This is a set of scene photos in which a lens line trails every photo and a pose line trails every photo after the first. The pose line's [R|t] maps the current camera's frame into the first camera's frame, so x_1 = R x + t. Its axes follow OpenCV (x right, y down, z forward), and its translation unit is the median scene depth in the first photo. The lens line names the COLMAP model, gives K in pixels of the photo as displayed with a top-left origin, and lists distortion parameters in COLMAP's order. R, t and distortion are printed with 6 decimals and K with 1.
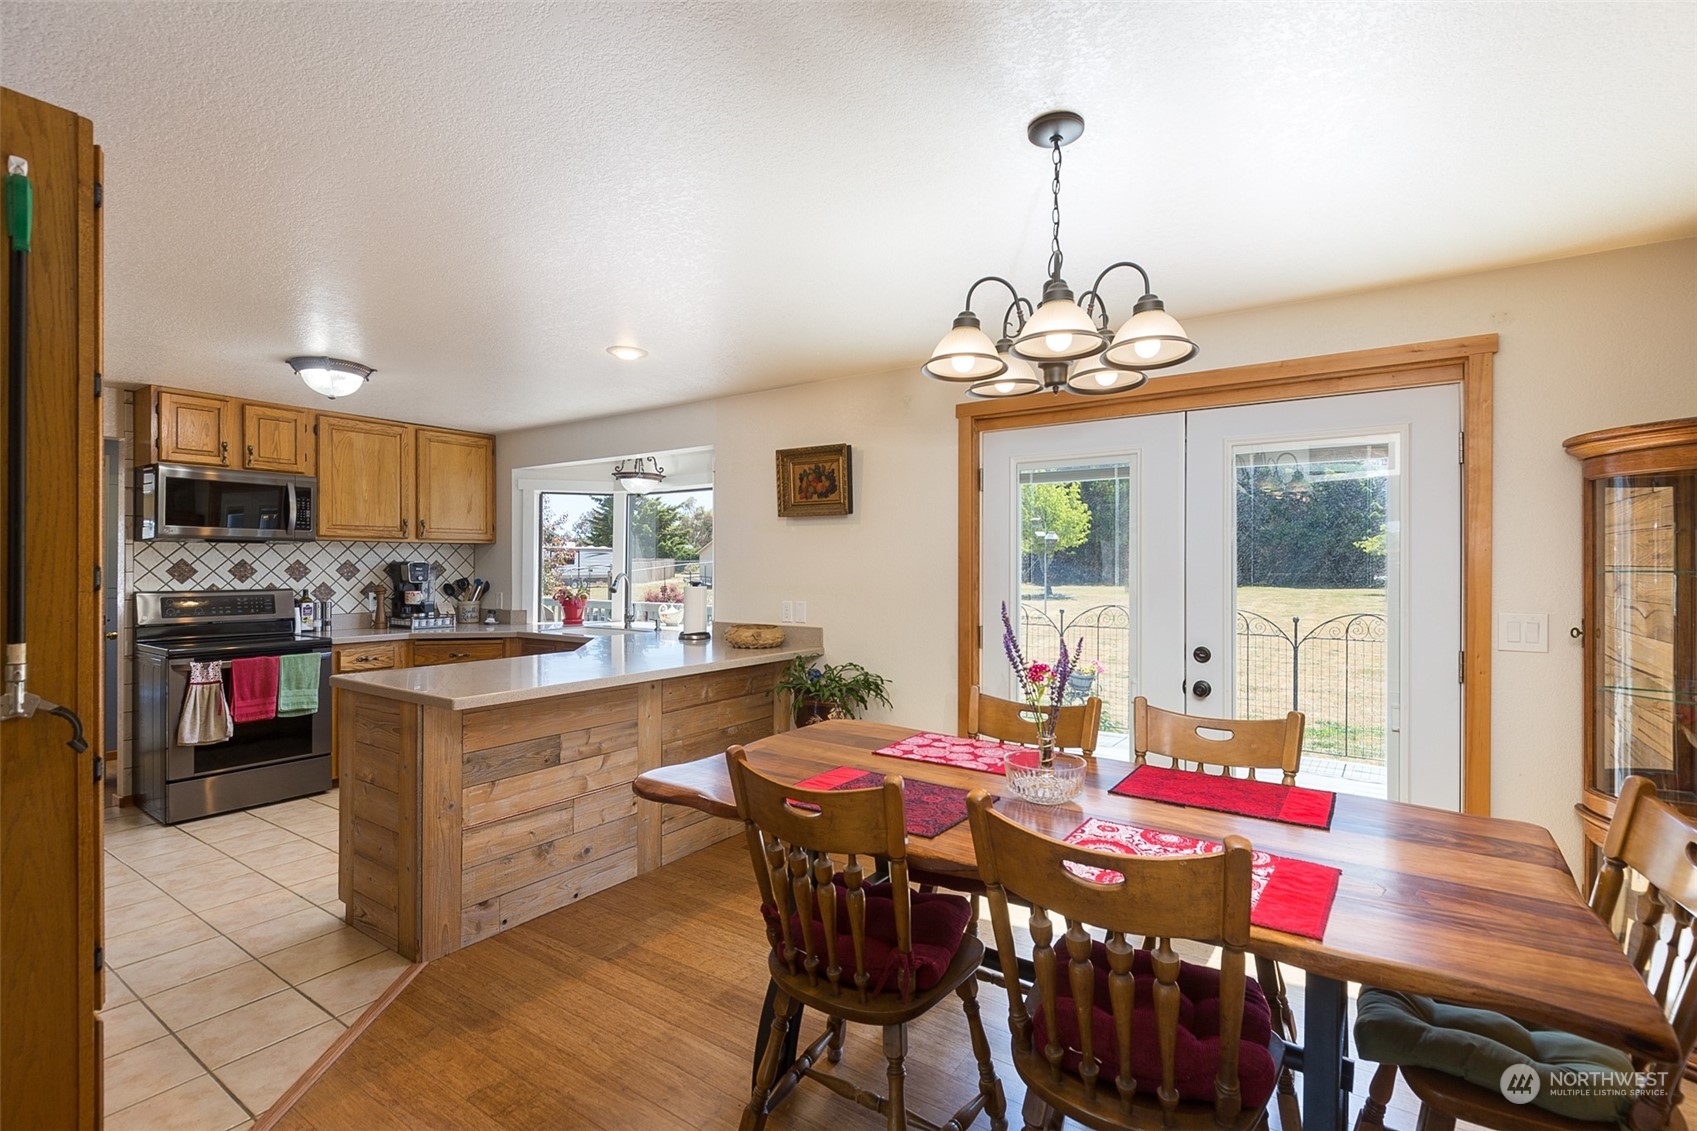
lens RADIAL K [[781.9, 0, 848.5], [0, 781.9, 565.5], [0, 0, 1]] dist [0.002349, -0.012383]
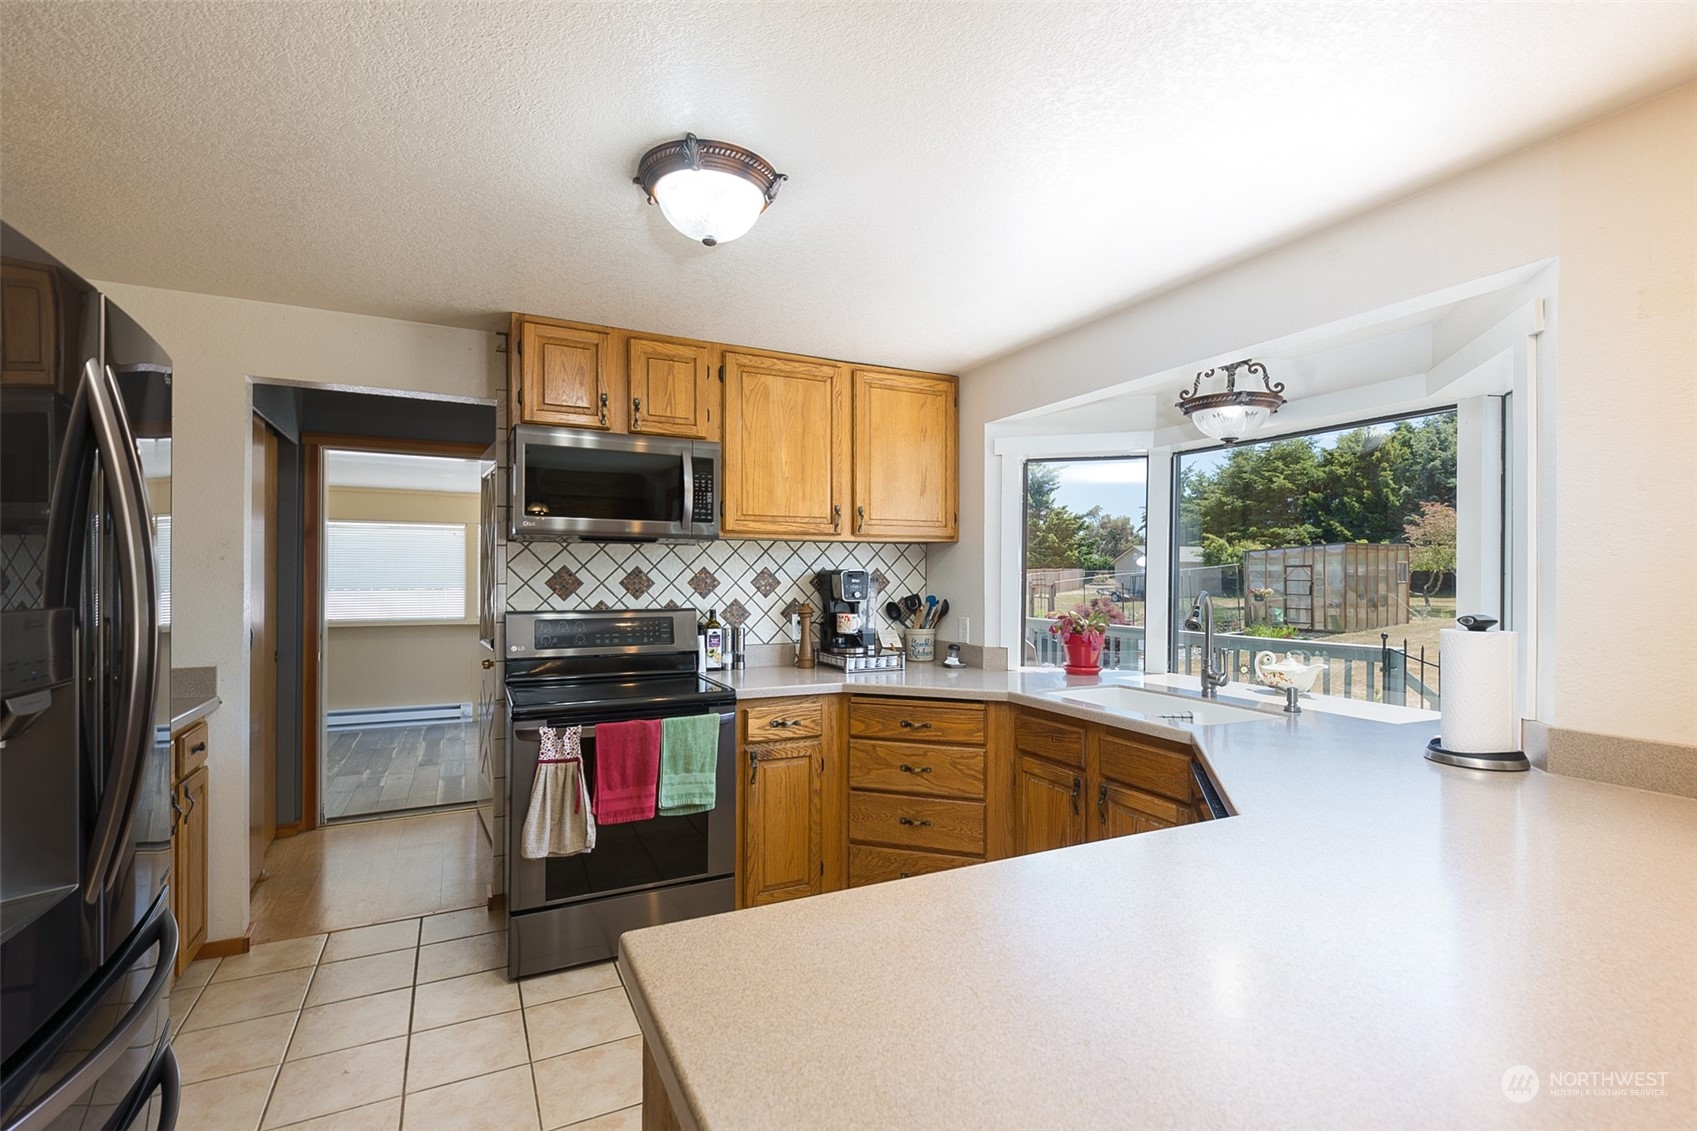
lens RADIAL K [[760.2, 0, 867.3], [0, 760.2, 568.3], [0, 0, 1]] dist [0.020119, -0.014236]
pose [[0.888096, -0.002748, -0.459650, -0.262420], [-0.001962, 0.999950, -0.009769, 0.000027], [0.459654, 0.009577, 0.888046, 0.464064]]
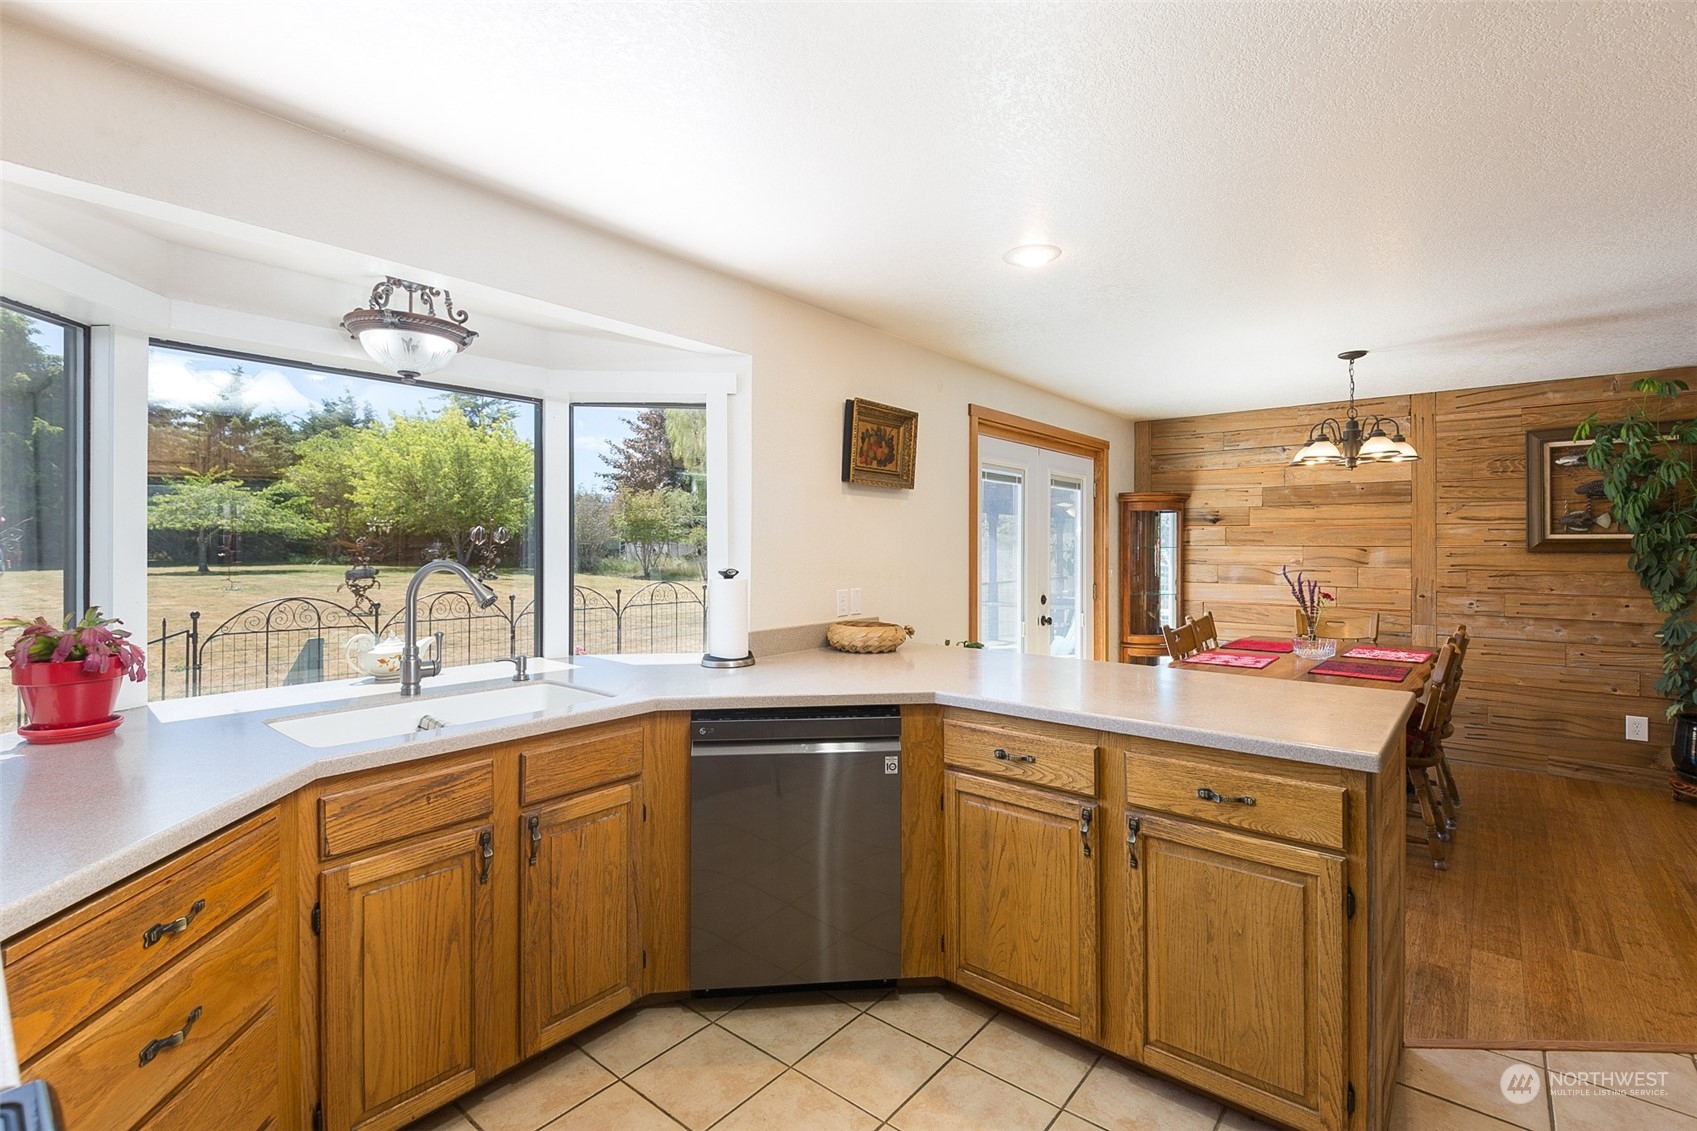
lens RADIAL K [[760.2, 0, 867.3], [0, 760.2, 568.3], [0, 0, 1]] dist [0.020119, -0.014236]
pose [[0.083722, -0.030351, 0.996027, -0.765860], [-0.004001, 0.999518, 0.030794, 0.001334], [-0.996481, -0.006563, 0.083560, 0.817922]]
